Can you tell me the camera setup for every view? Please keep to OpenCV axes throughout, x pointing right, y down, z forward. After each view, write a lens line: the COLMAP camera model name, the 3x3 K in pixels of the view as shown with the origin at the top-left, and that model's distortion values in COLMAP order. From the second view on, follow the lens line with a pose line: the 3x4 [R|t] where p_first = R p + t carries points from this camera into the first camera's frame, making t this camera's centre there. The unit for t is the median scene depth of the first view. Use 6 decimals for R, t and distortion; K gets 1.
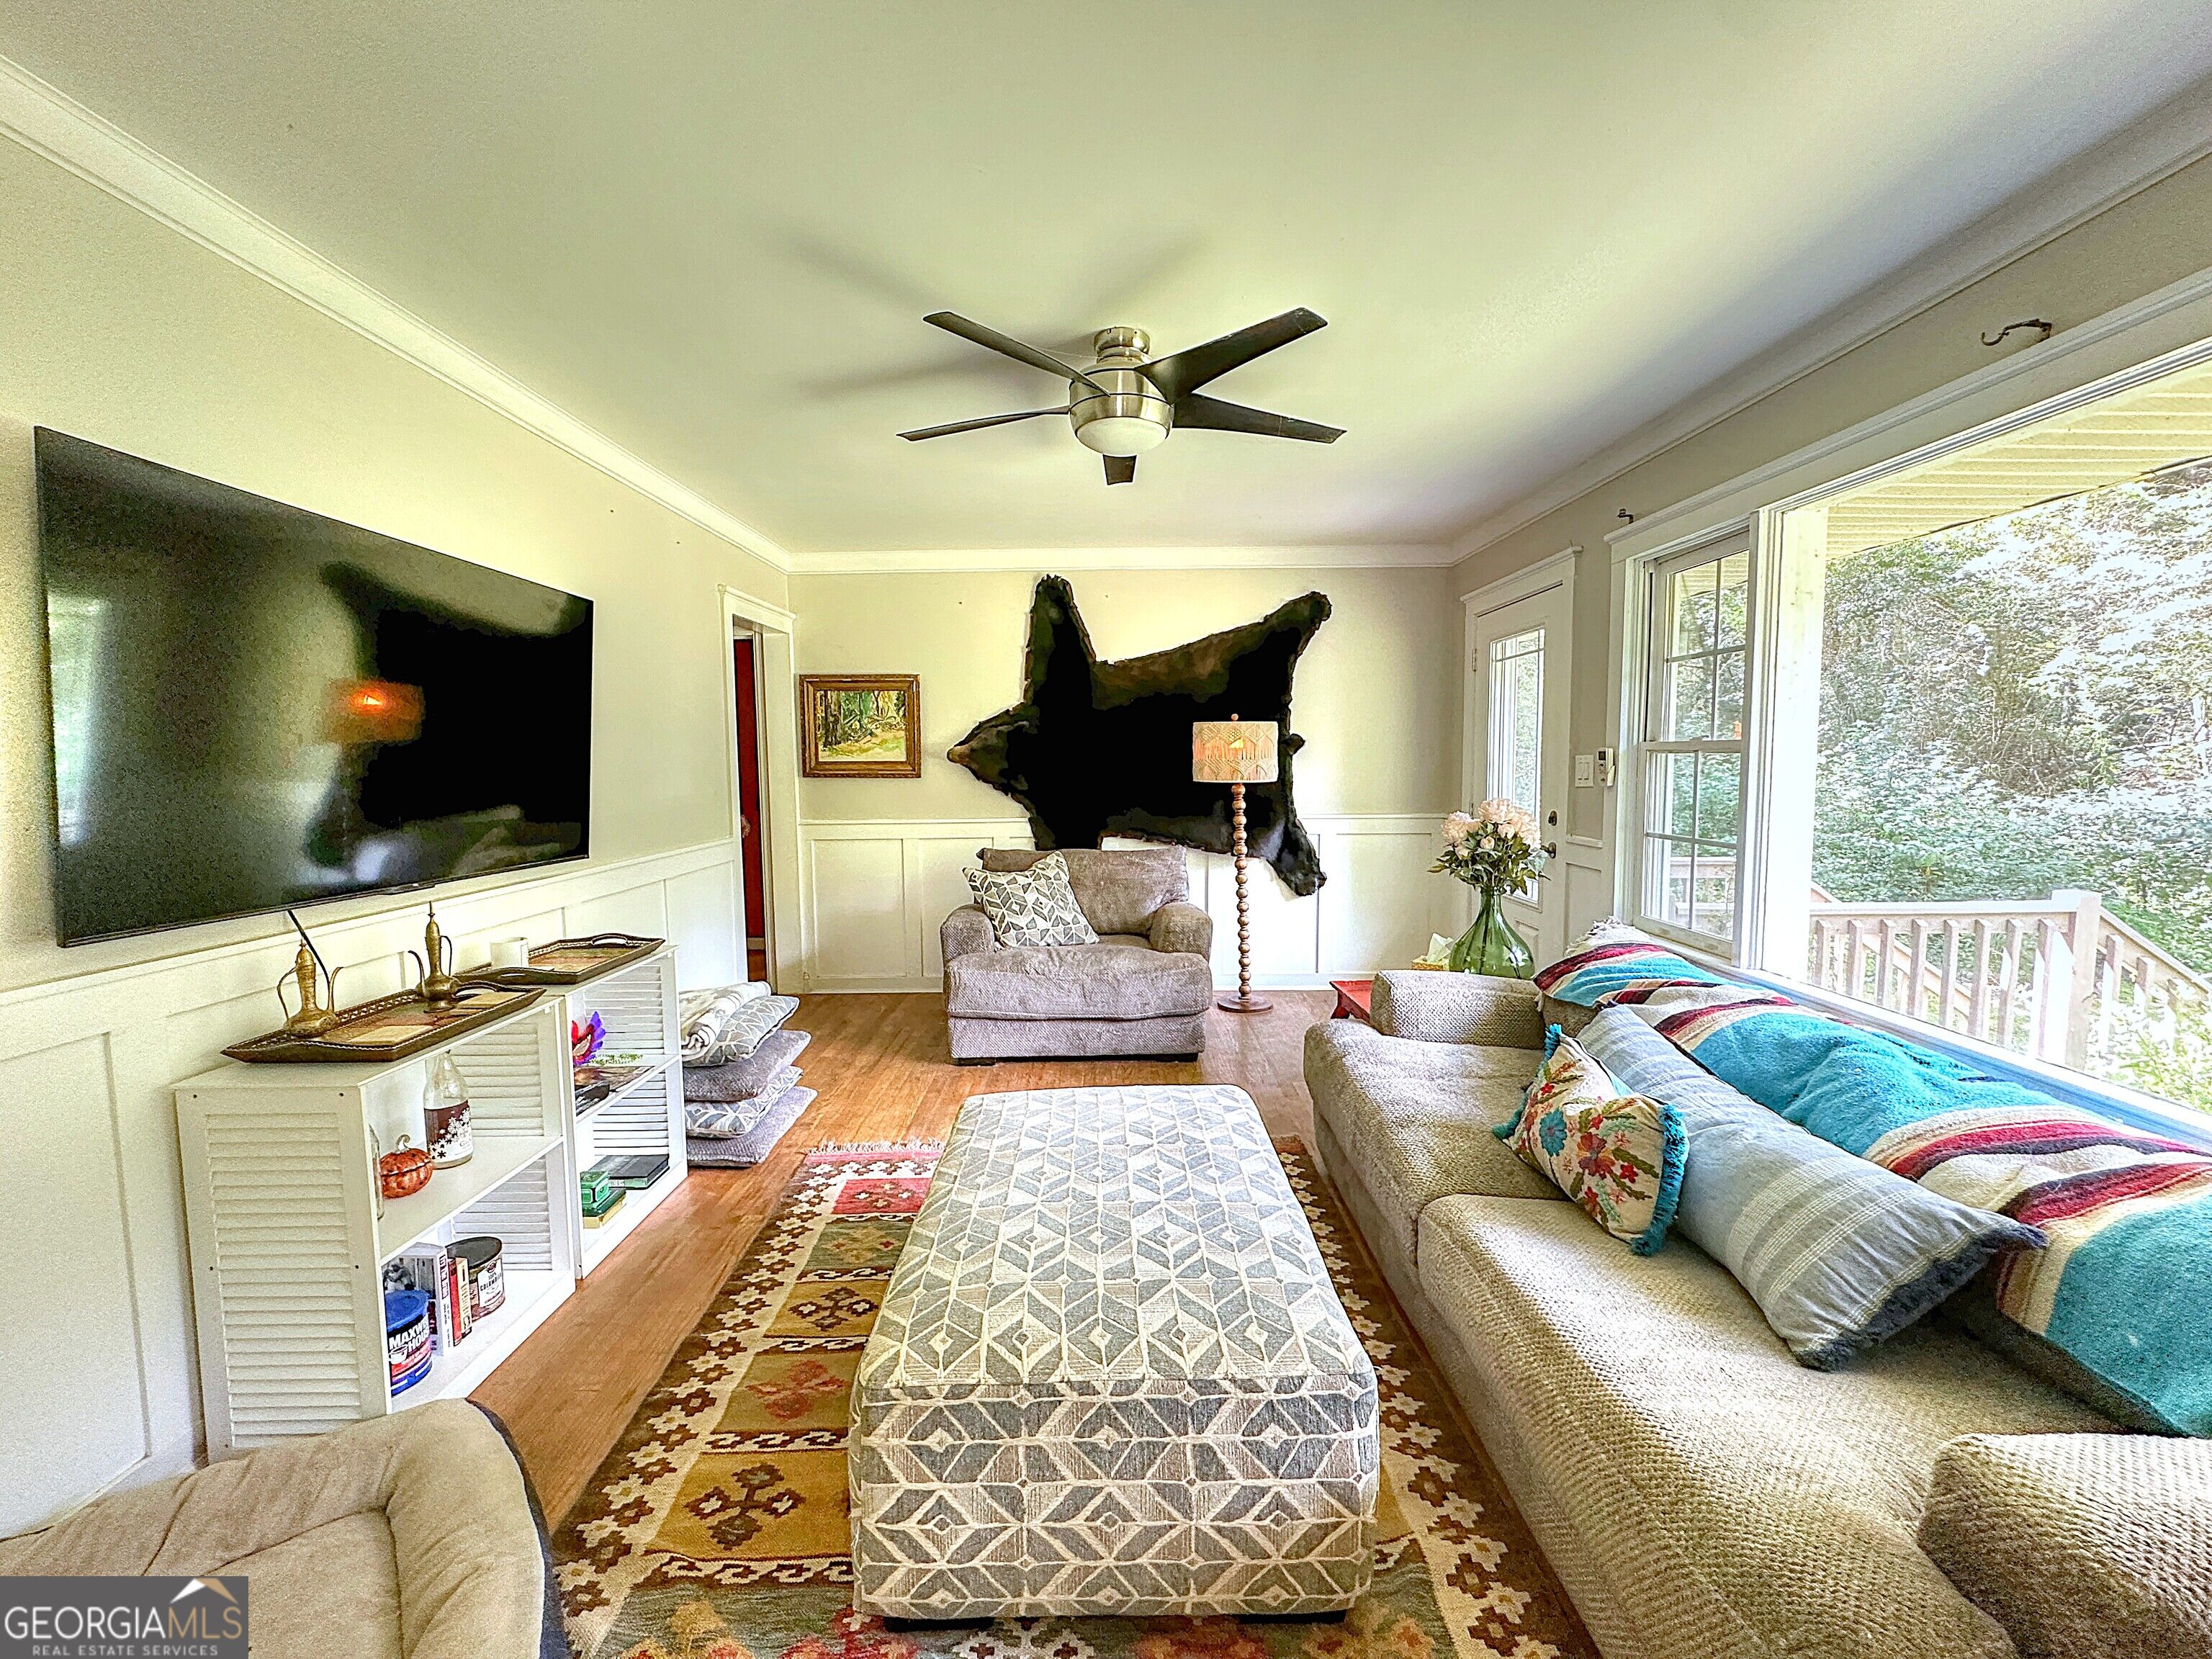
lens RADIAL K [[891.0, 0, 1109.2], [0, 891.0, 827.3], [0, 0, 1]] dist [-0.001840, 0.000455]
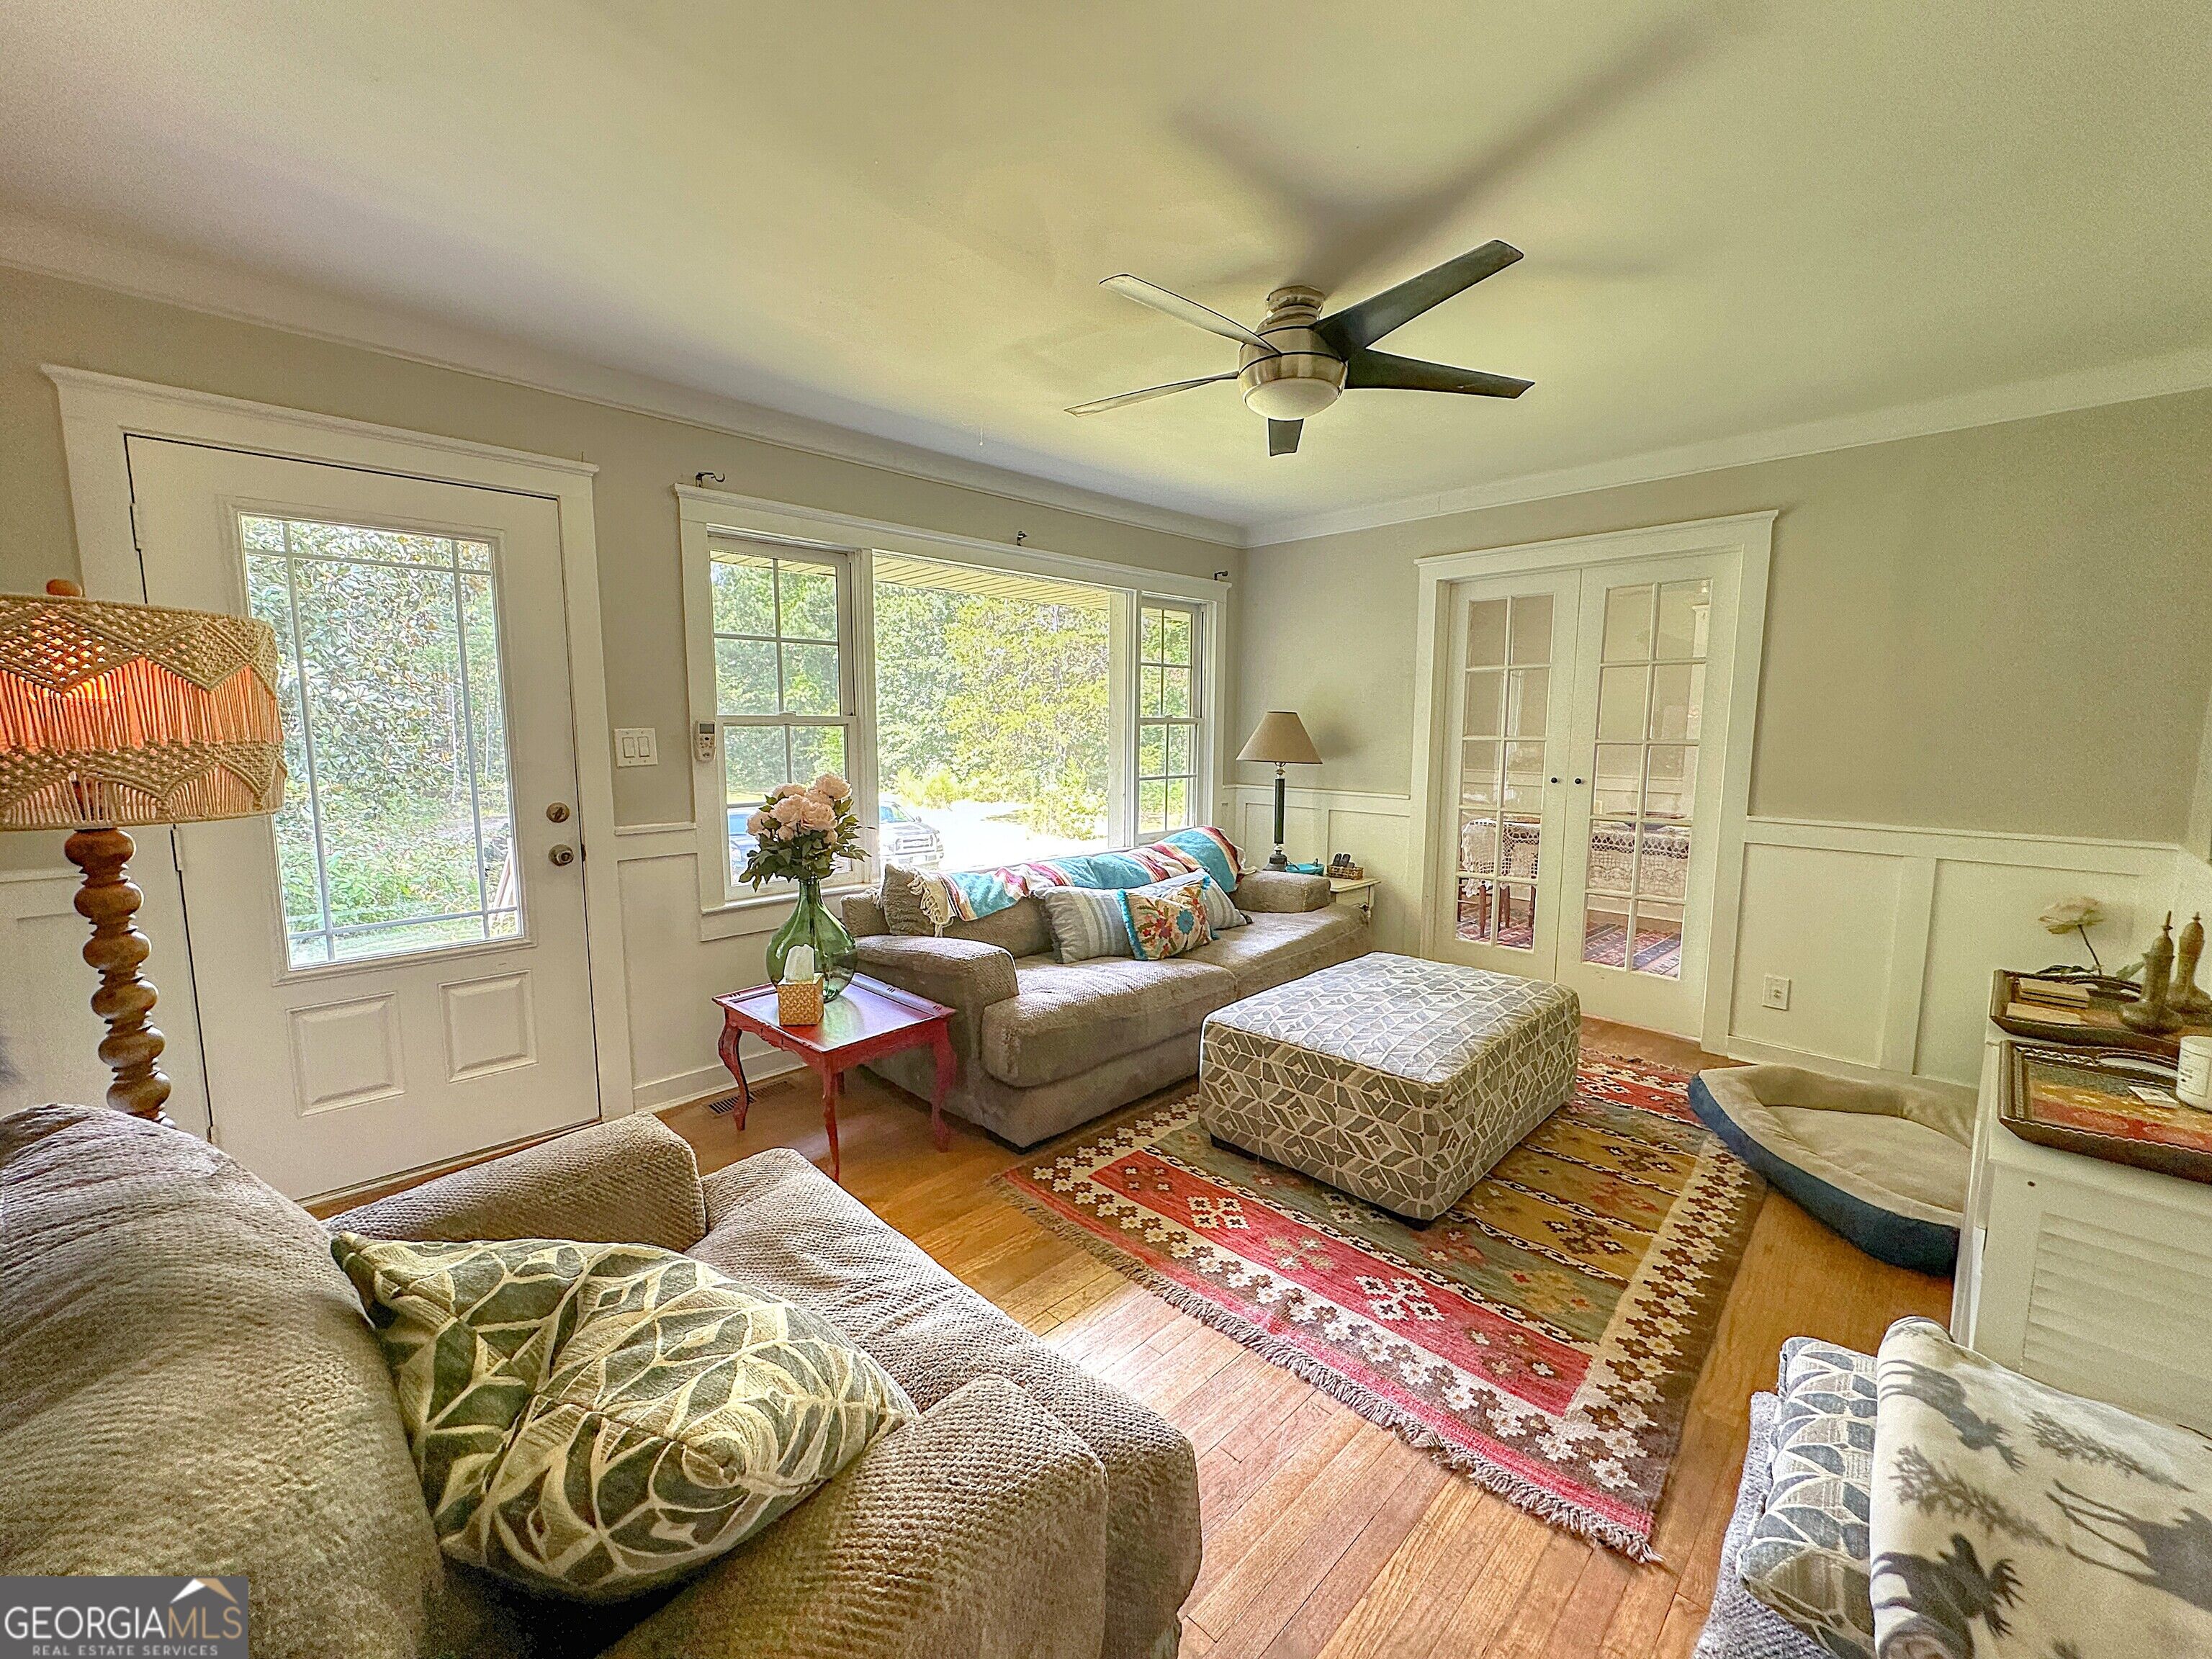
lens RADIAL K [[891.0, 0, 1104.1], [0, 891.0, 829.0], [0, 0, 1]] dist [-0.001840, 0.000455]
pose [[-0.703778, -0.076811, 0.706255, -0.493259], [0.062743, 0.983533, 0.169490, -0.136083], [-0.707644, 0.163596, -0.687369, 1.645953]]
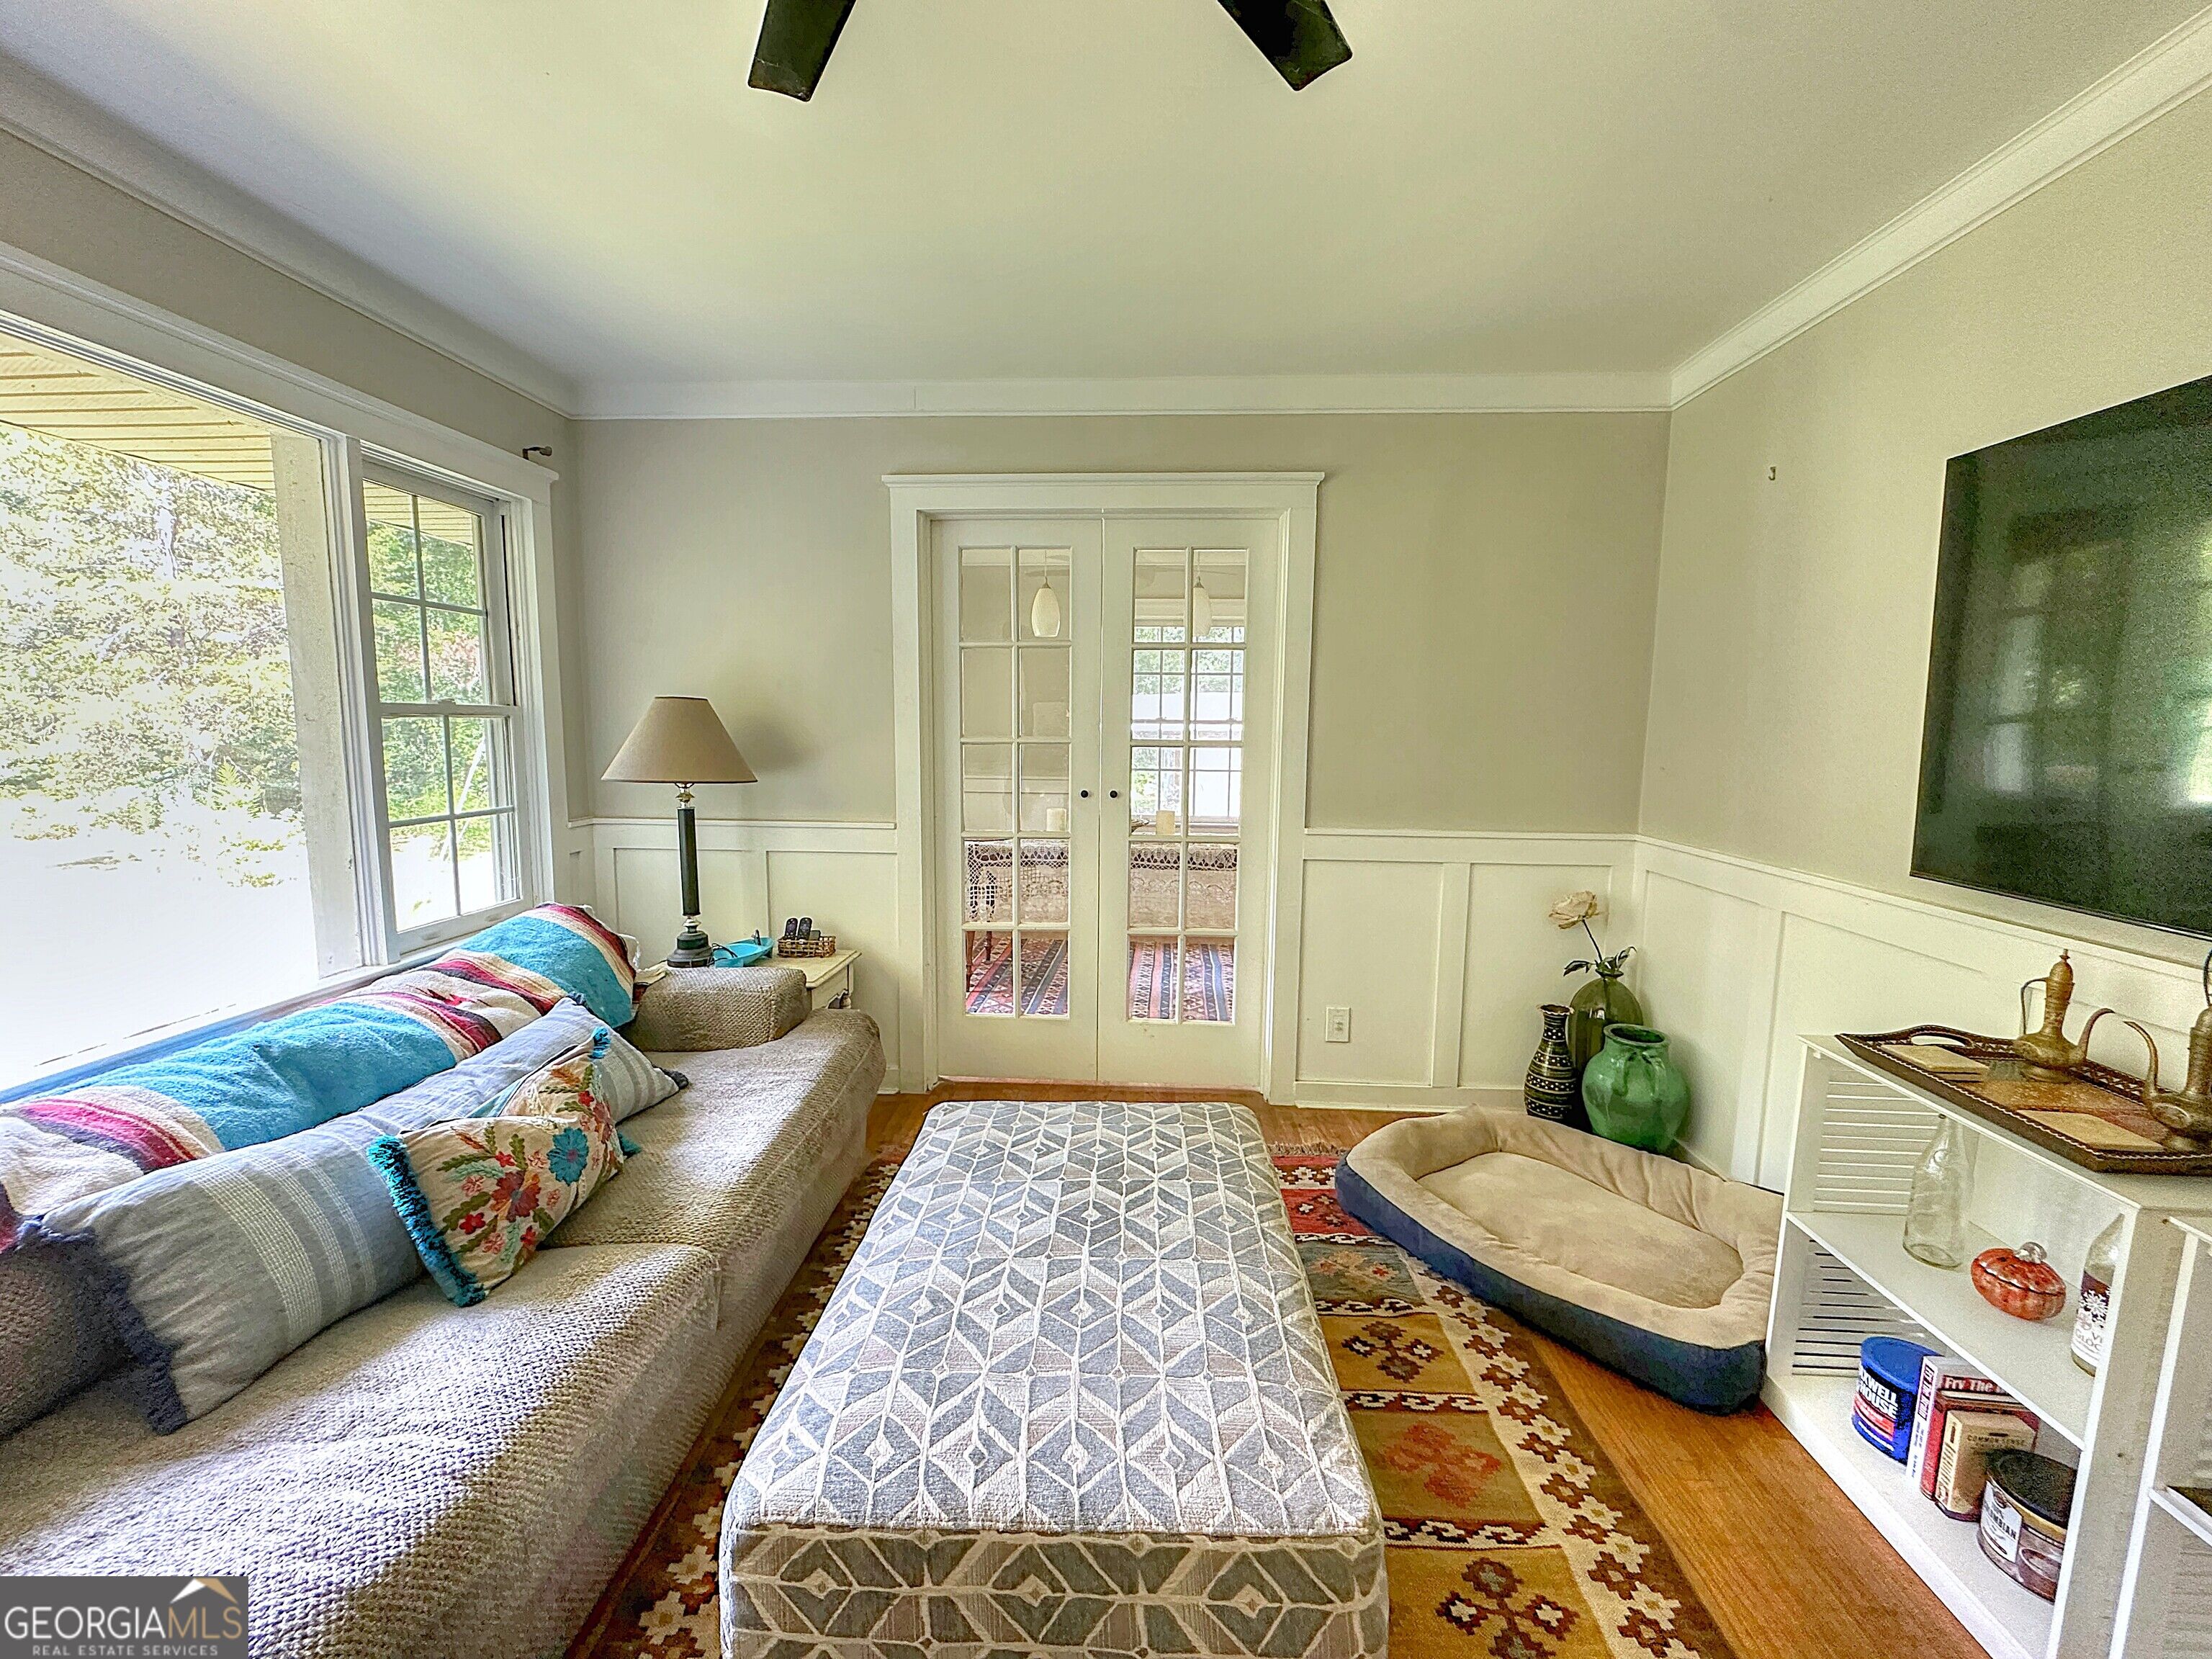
lens RADIAL K [[891.0, 0, 1104.8], [0, 891.0, 827.4], [0, 0, 1]] dist [-0.001840, 0.000455]
pose [[-0.998763, -0.006092, 0.049346, -0.044777], [0.003760, 0.980370, 0.197132, -0.099540], [-0.049578, 0.197074, -0.979134, 1.200262]]
